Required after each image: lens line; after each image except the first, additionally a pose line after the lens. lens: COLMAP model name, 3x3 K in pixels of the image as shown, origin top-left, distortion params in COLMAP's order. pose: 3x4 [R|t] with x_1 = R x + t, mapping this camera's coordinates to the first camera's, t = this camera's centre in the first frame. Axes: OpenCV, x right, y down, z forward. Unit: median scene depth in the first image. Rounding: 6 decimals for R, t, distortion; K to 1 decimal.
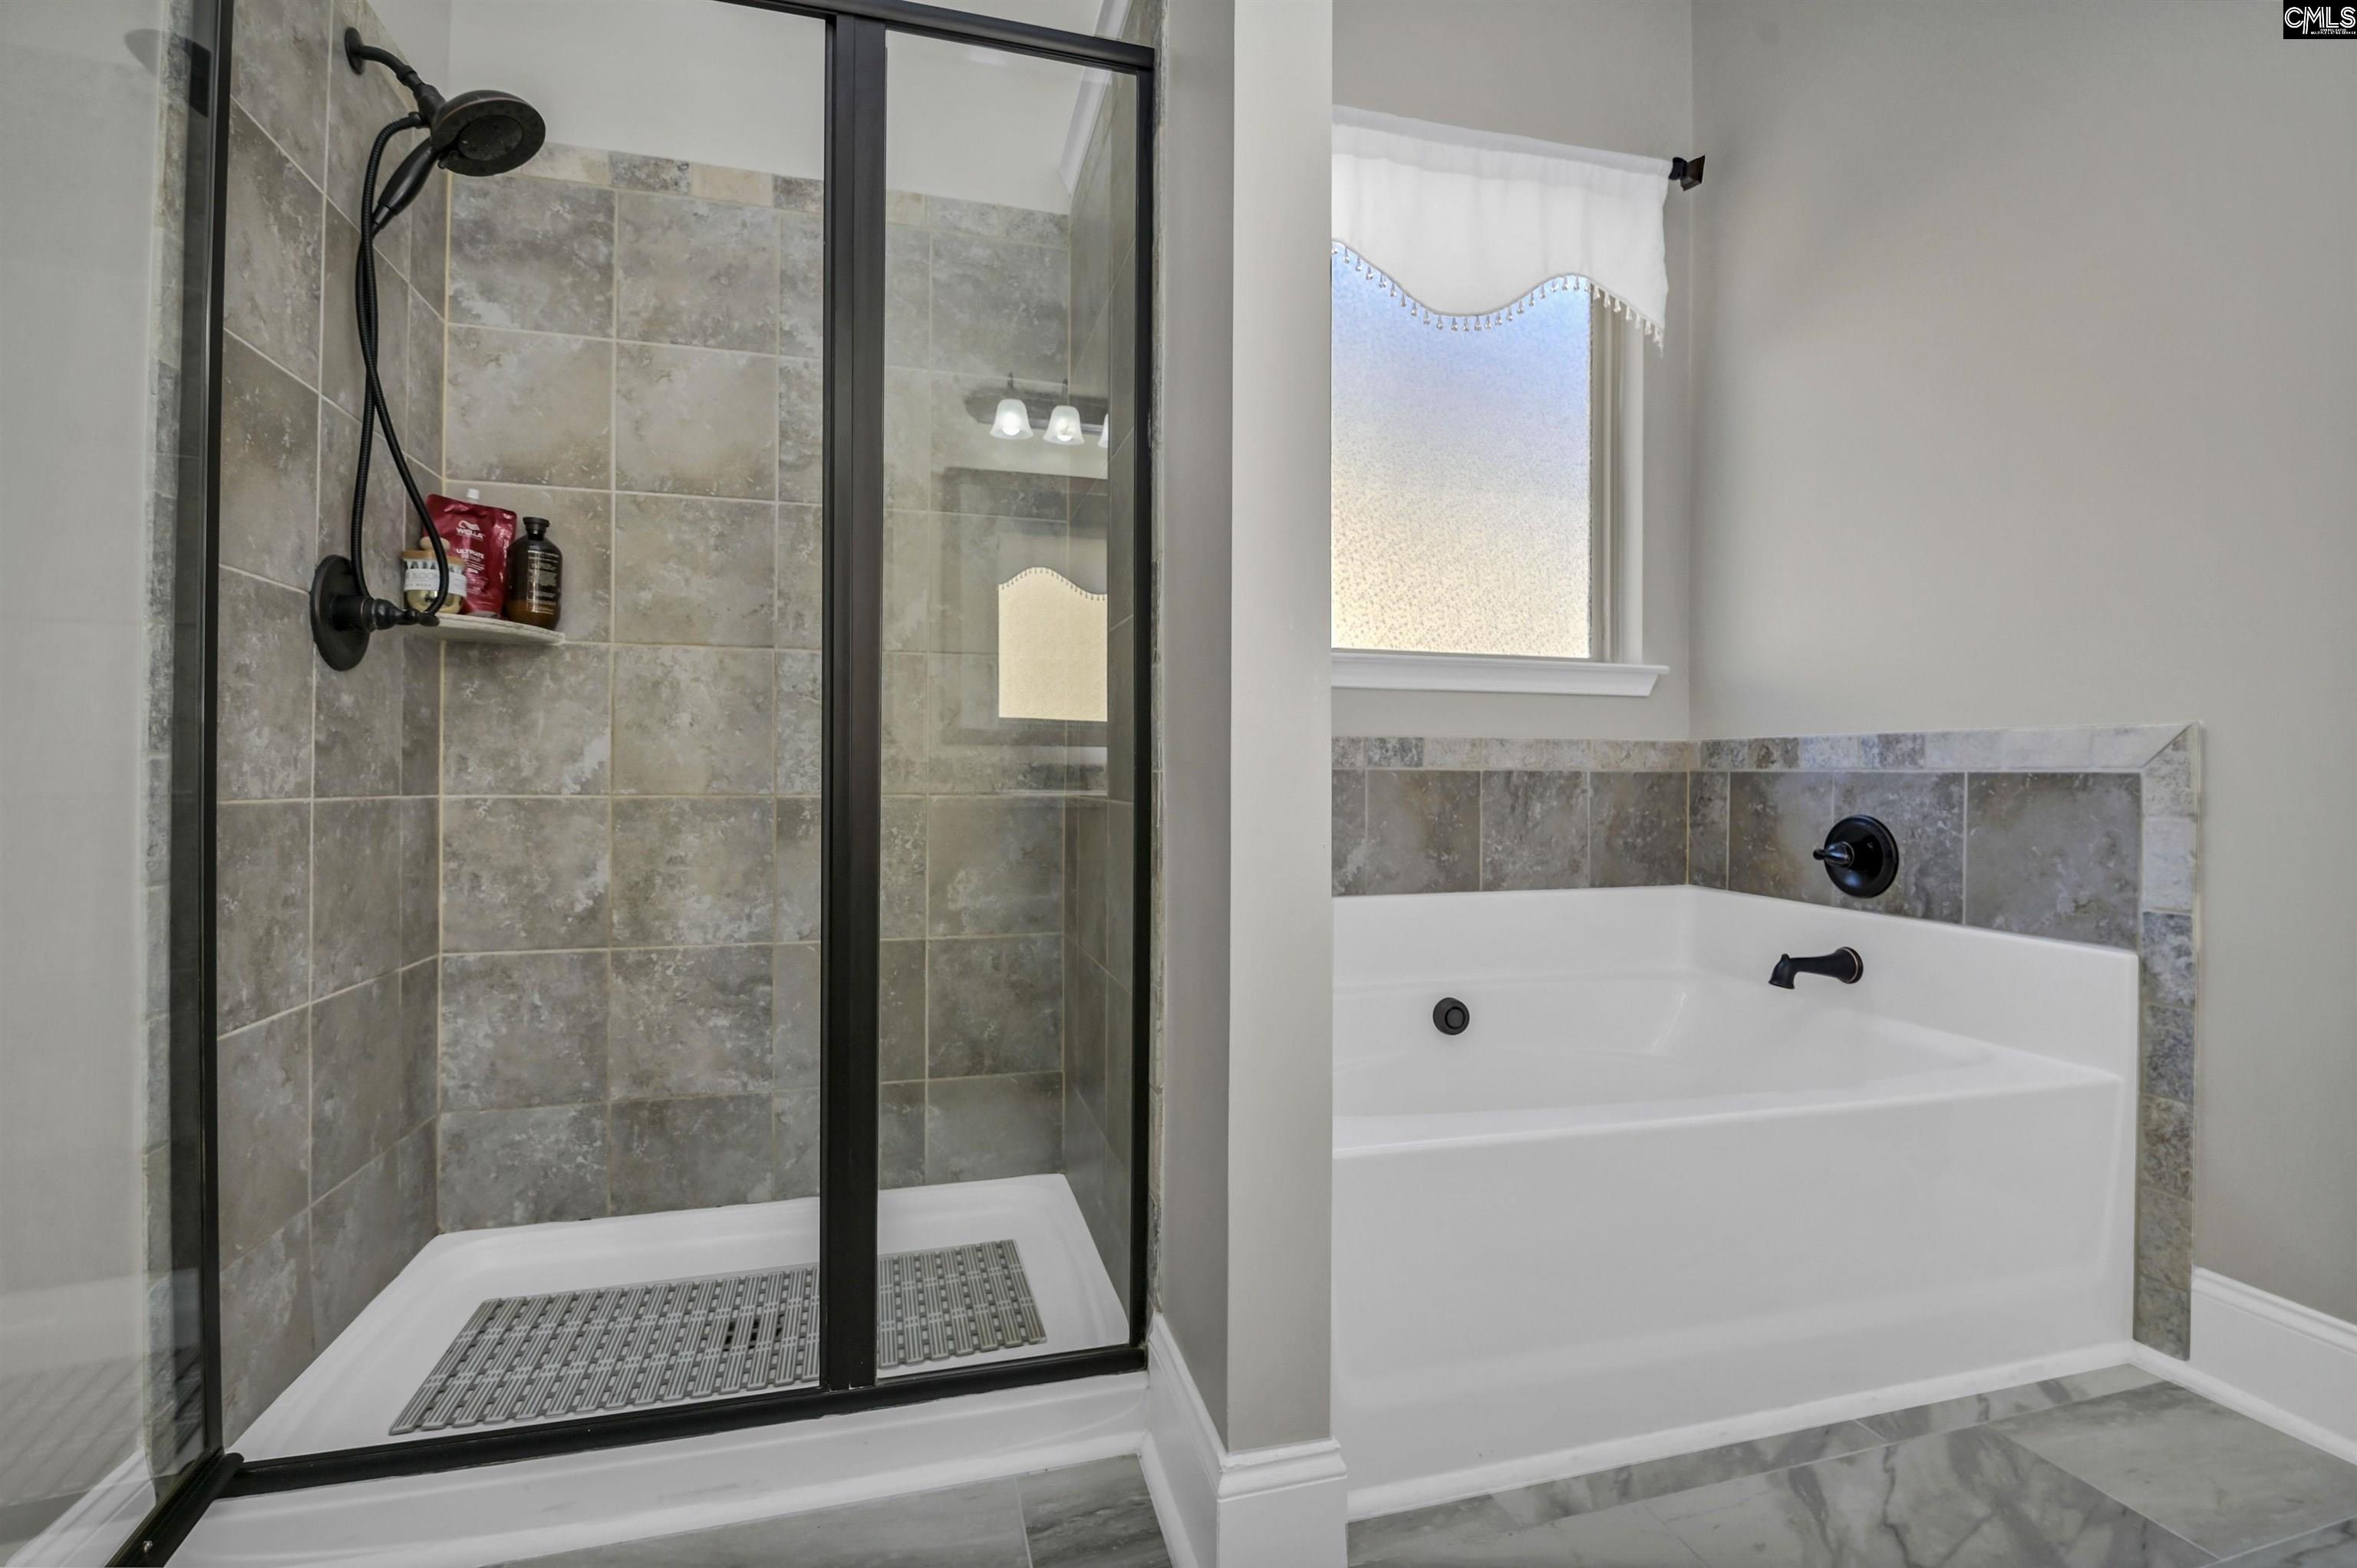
lens RADIAL K [[1086.1, 0, 1178.5], [0, 1086.1, 784.0], [0, 0, 1]] dist [-0.001177, -0.000560]
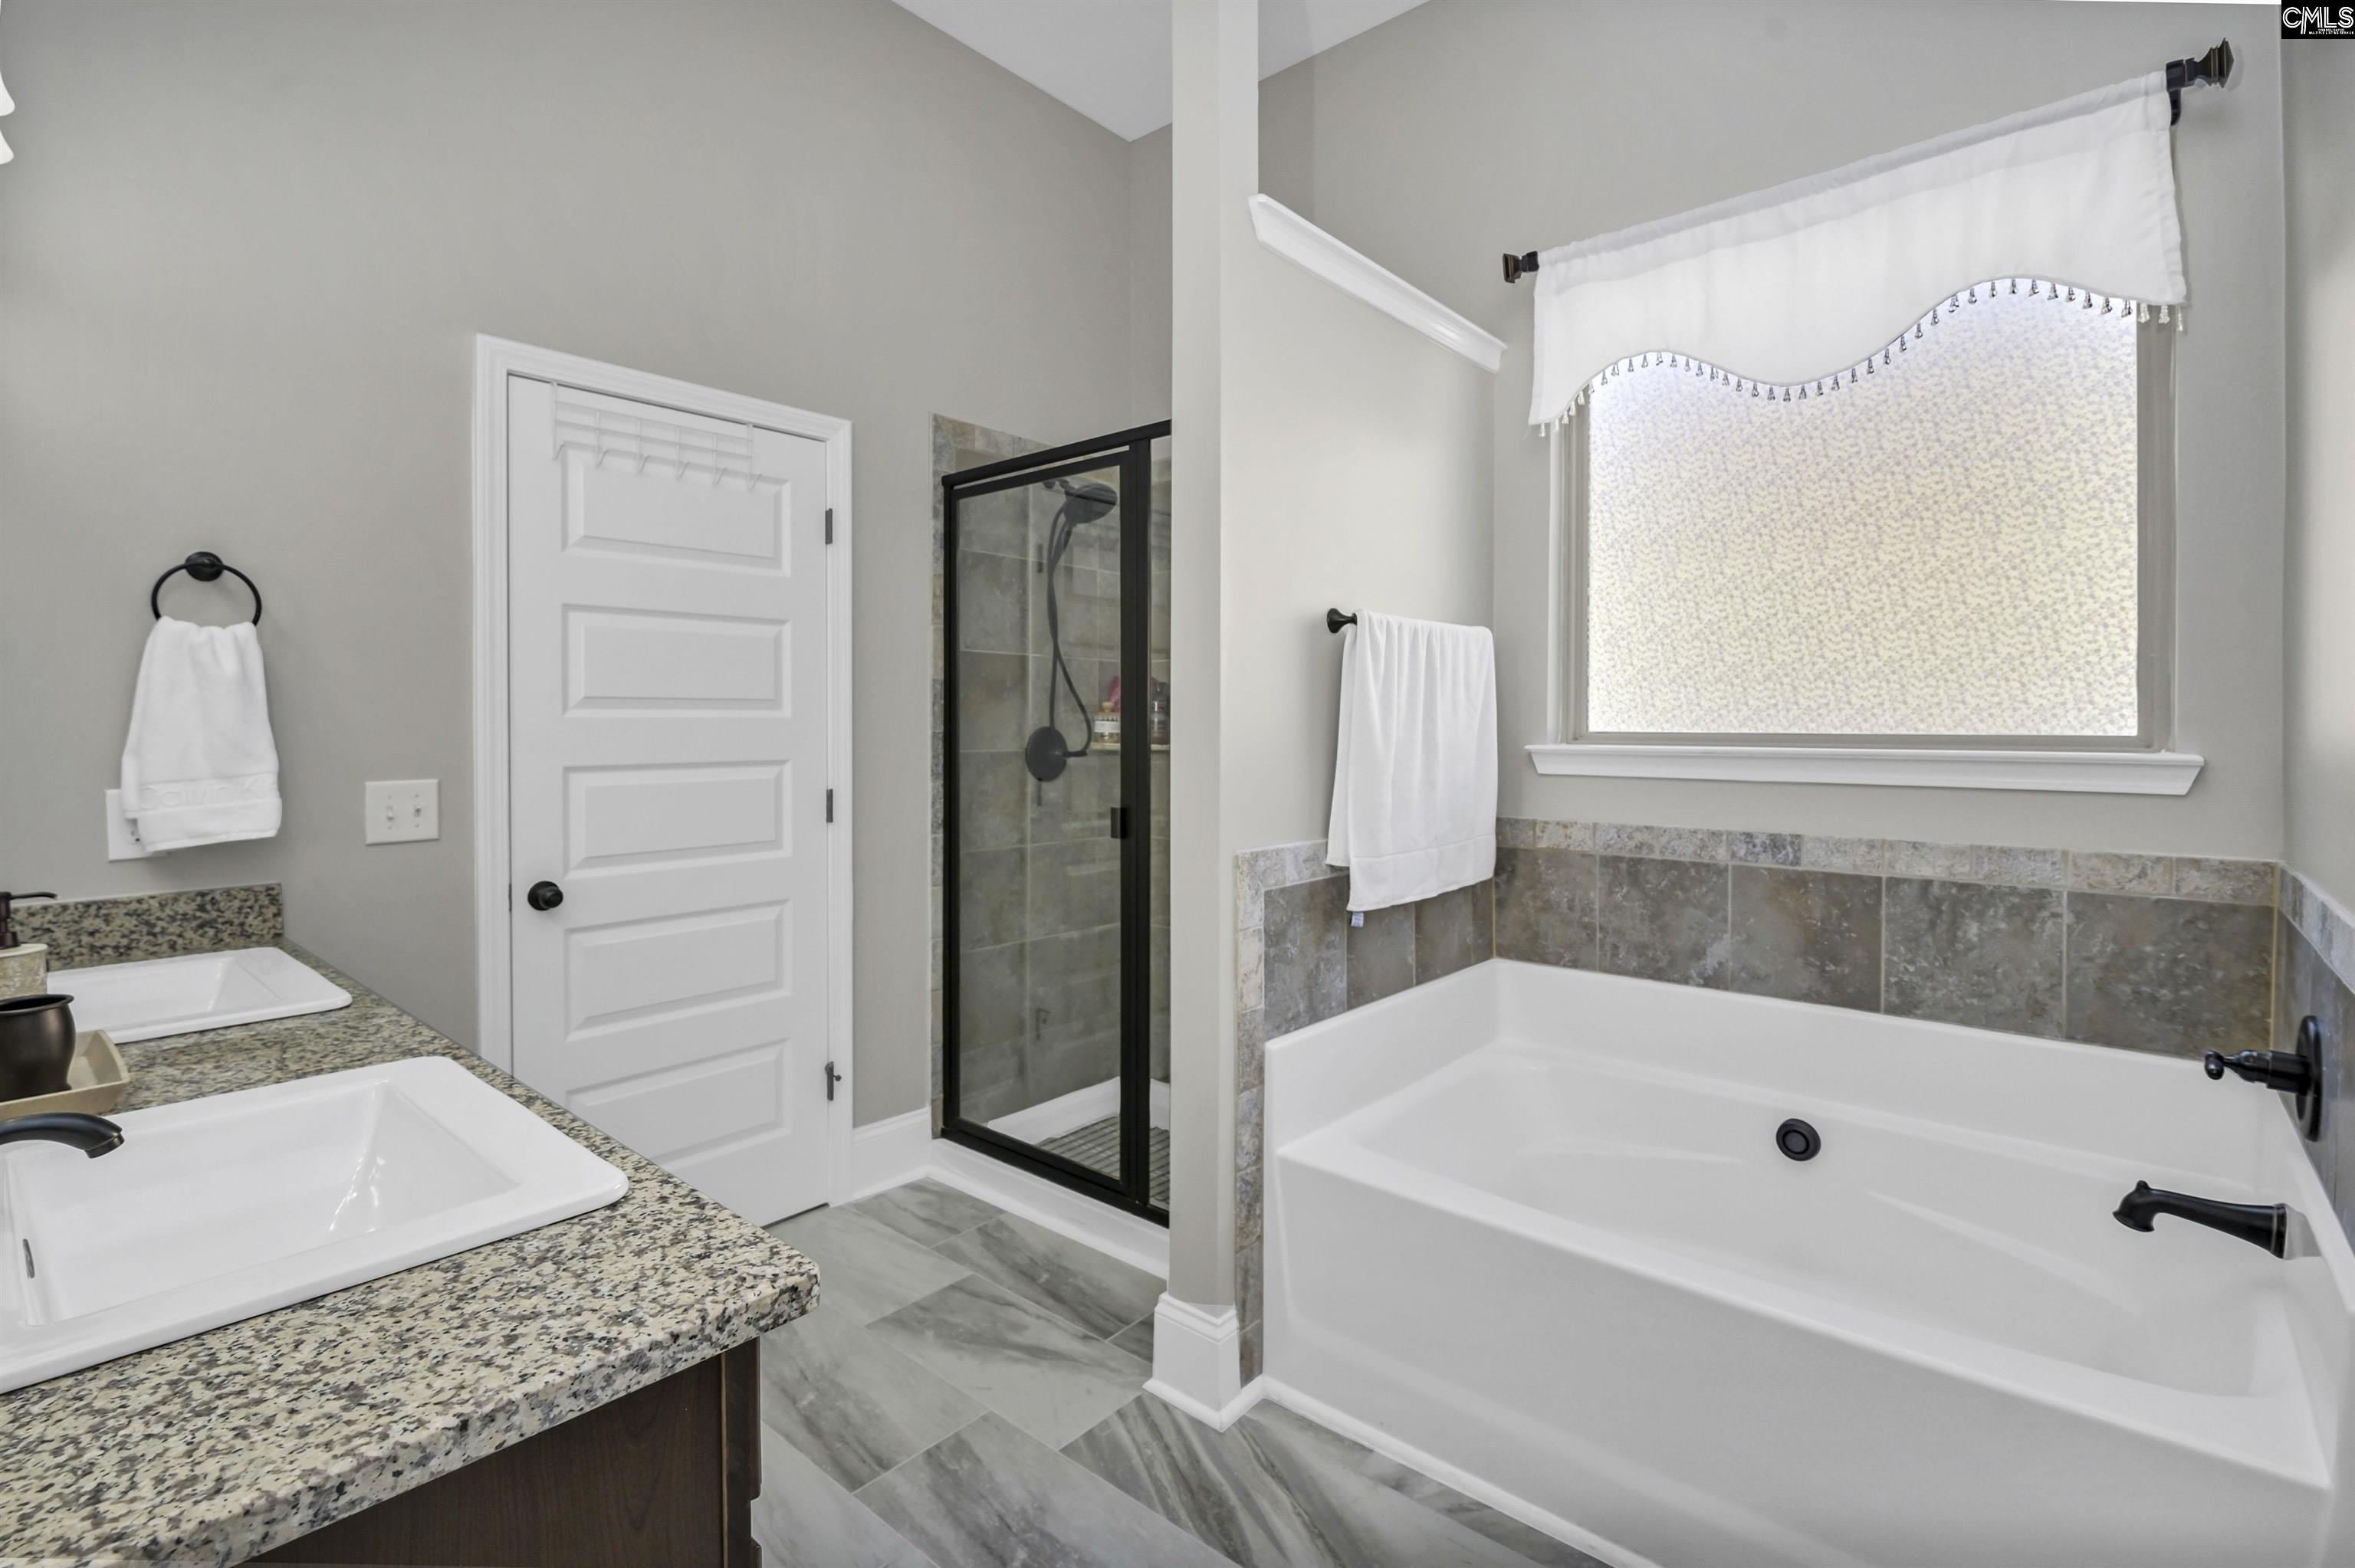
lens RADIAL K [[1116.3, 0, 1164.8], [0, 1116.3, 752.0], [0, 0, 1]] dist [0.000328, -0.007987]
pose [[0.536348, 0.020143, -0.843757, 0.719714], [0.000622, 0.999705, 0.024261, -0.133897], [0.843997, -0.013537, 0.536177, 0.031731]]
